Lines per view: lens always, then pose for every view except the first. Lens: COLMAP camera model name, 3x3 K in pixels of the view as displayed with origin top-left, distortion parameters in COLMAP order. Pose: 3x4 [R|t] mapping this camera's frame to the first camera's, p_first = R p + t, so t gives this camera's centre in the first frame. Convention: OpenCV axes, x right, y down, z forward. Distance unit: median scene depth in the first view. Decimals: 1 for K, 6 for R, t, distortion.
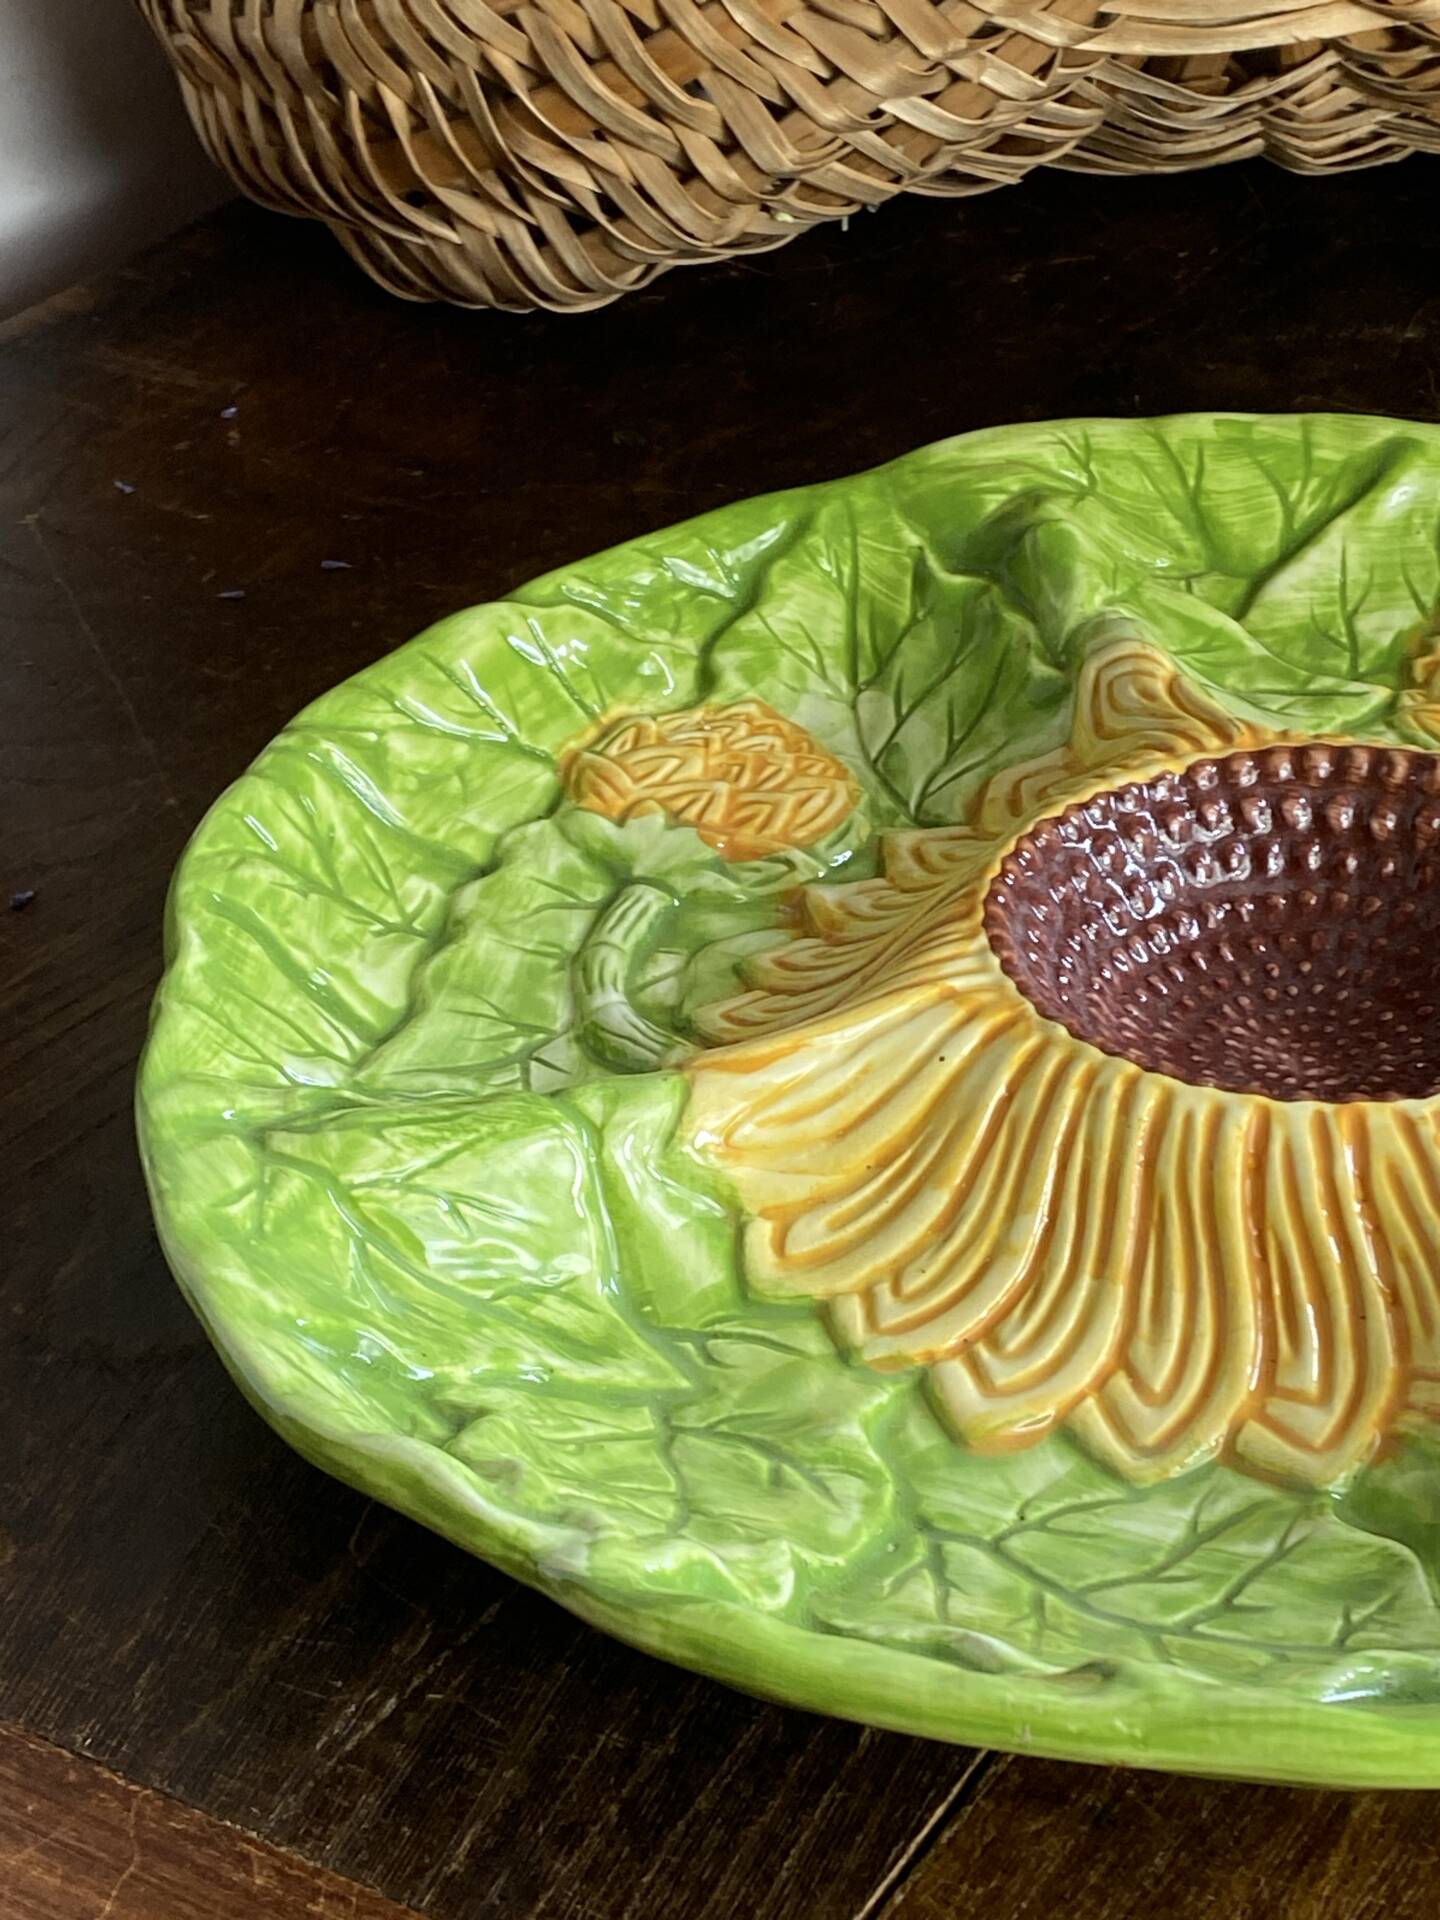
lens RADIAL K [[3668.7, 0, 780.0], [0, 3668.7, 983.2], [0, 0, 1]] dist [0.189944, -0.502559]
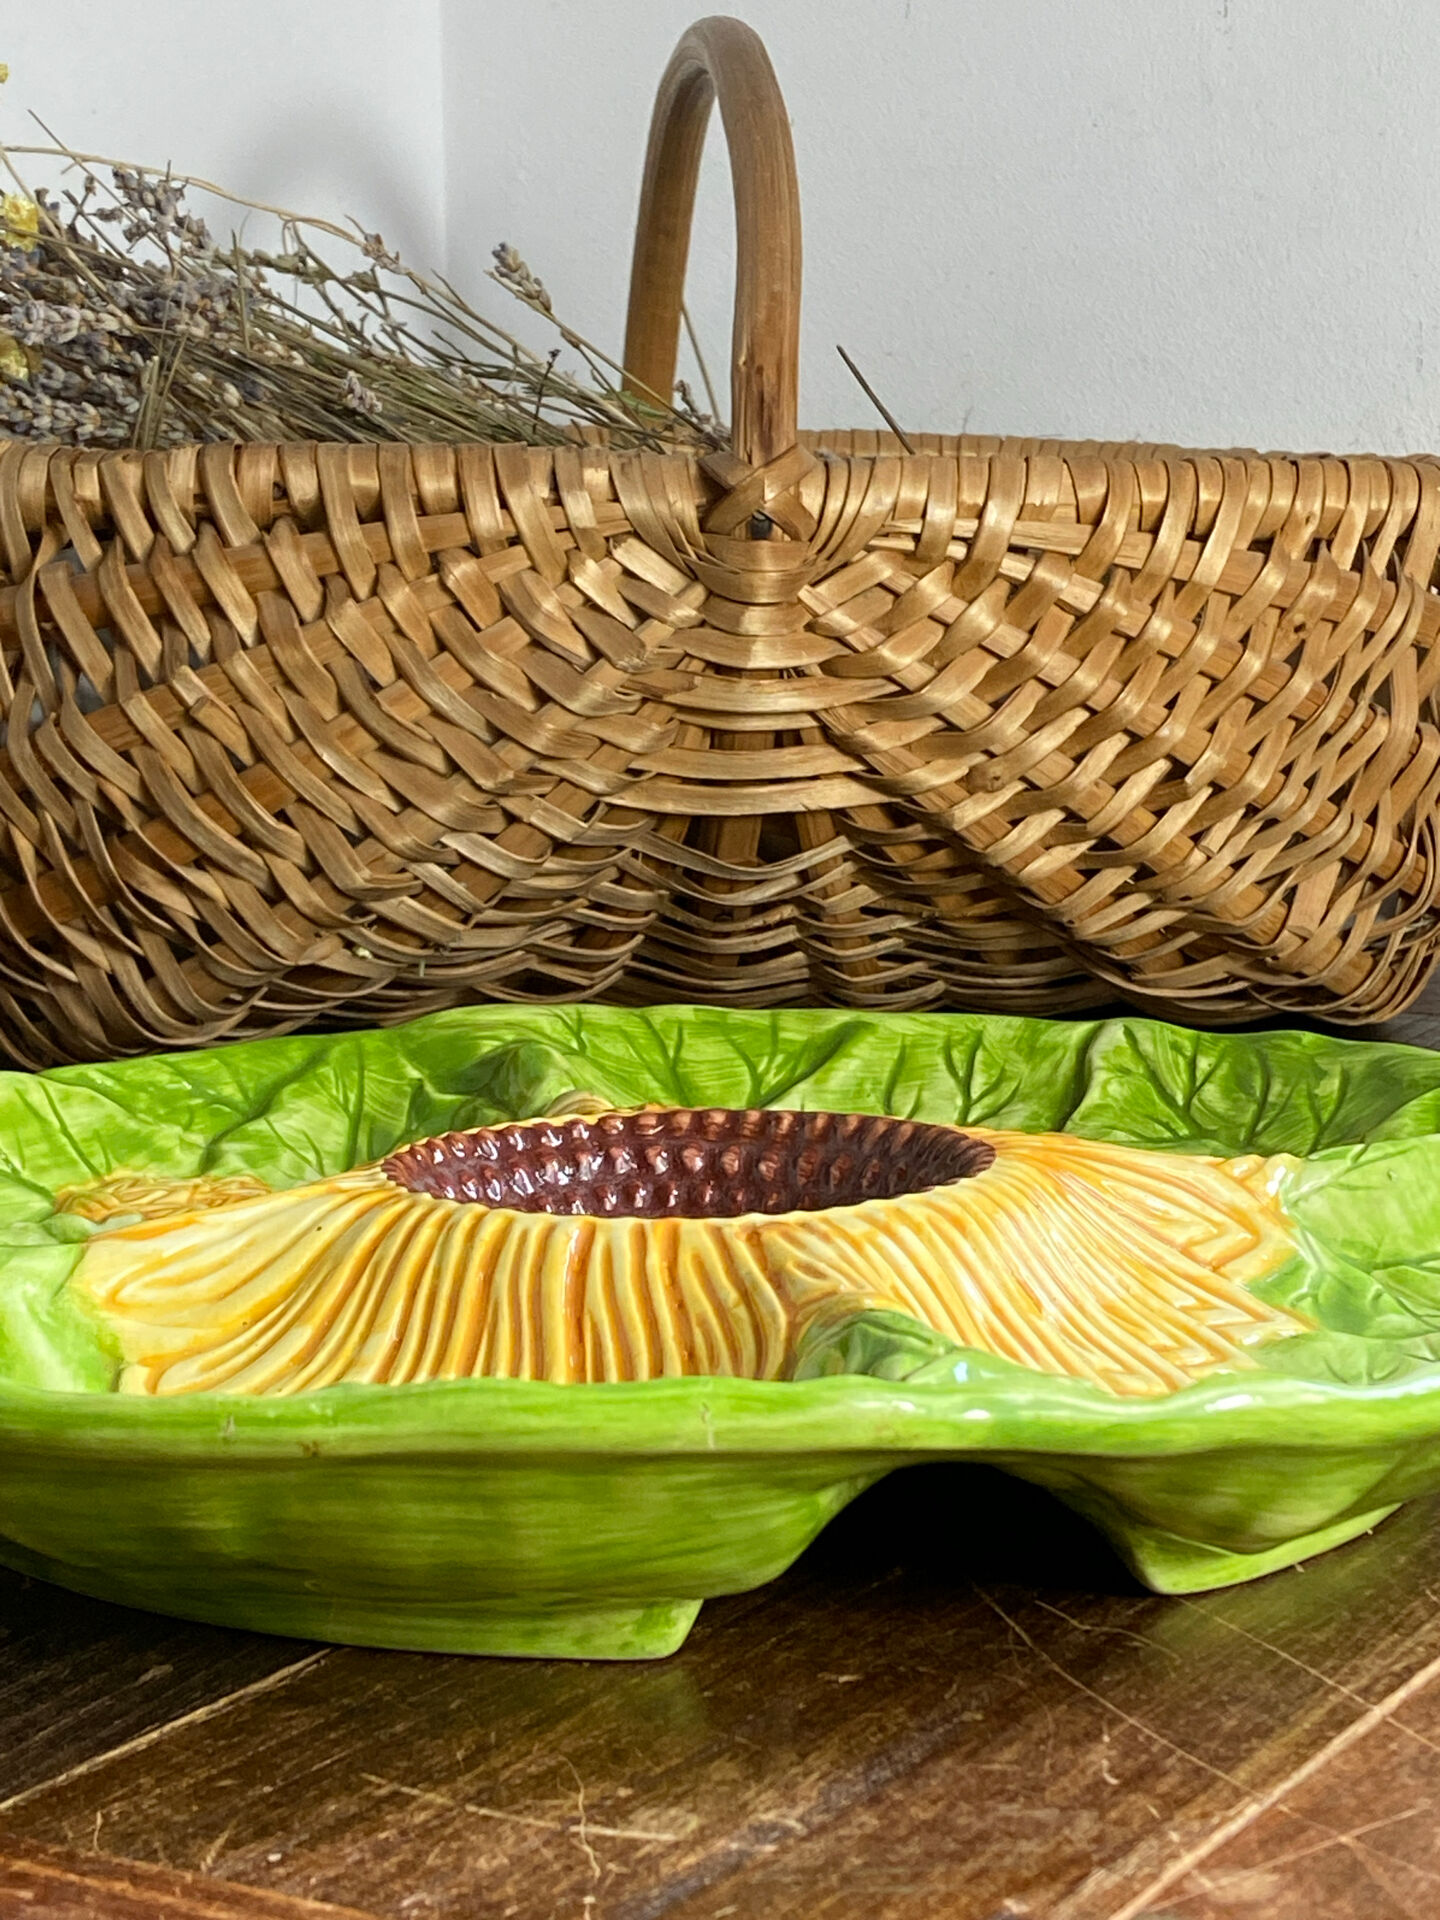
lens RADIAL K [[3668.7, 0, 780.0], [0, 3668.7, 983.2], [0, 0, 1]] dist [0.189944, -0.502559]
pose [[0.999171, 0.031968, 0.025221, 0.121548], [-0.018261, 0.905405, -0.424157, 0.335366], [-0.036395, 0.423345, 0.905237, -0.025830]]
